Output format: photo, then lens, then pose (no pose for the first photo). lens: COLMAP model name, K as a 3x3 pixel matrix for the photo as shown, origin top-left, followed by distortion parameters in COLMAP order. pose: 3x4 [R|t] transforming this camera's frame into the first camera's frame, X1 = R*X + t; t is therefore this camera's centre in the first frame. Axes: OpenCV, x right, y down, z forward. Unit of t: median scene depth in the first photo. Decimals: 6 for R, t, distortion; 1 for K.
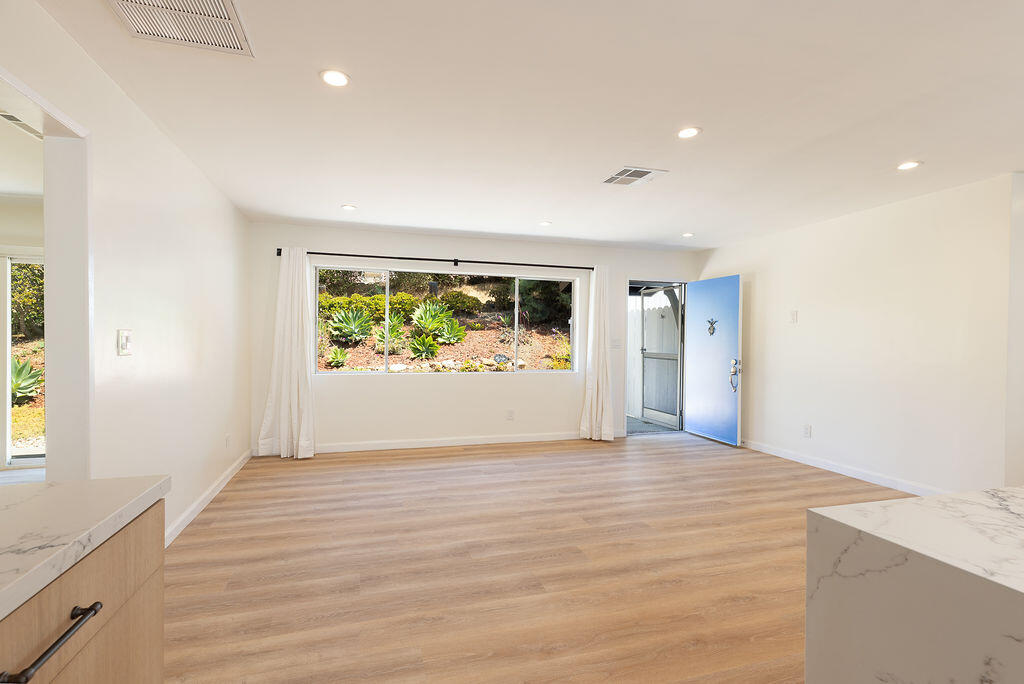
lens RADIAL K [[451.8, 0, 509.1], [0, 451.8, 342.4], [0, 0, 1]] dist [0.002201, -0.000107]
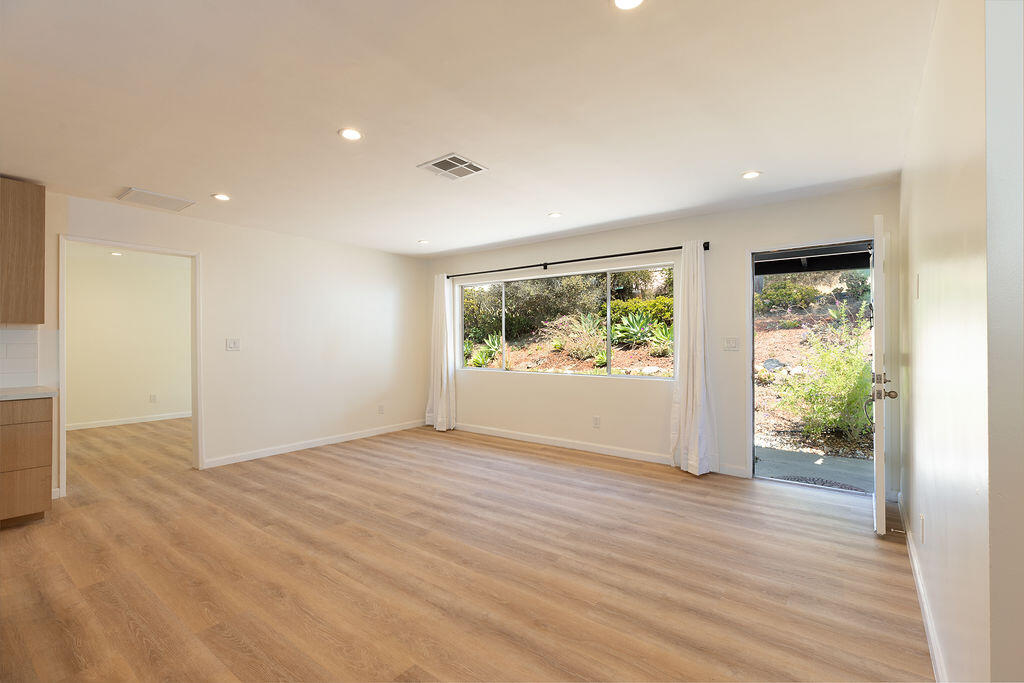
lens RADIAL K [[451.8, 0, 509.1], [0, 451.8, 341.9], [0, 0, 1]] dist [0.002201, -0.000107]
pose [[0.603357, -0.007547, -0.797435, 0.972517], [0.002444, 0.999968, -0.007614, 0.004879], [0.797467, 0.002645, 0.603357, 0.468131]]
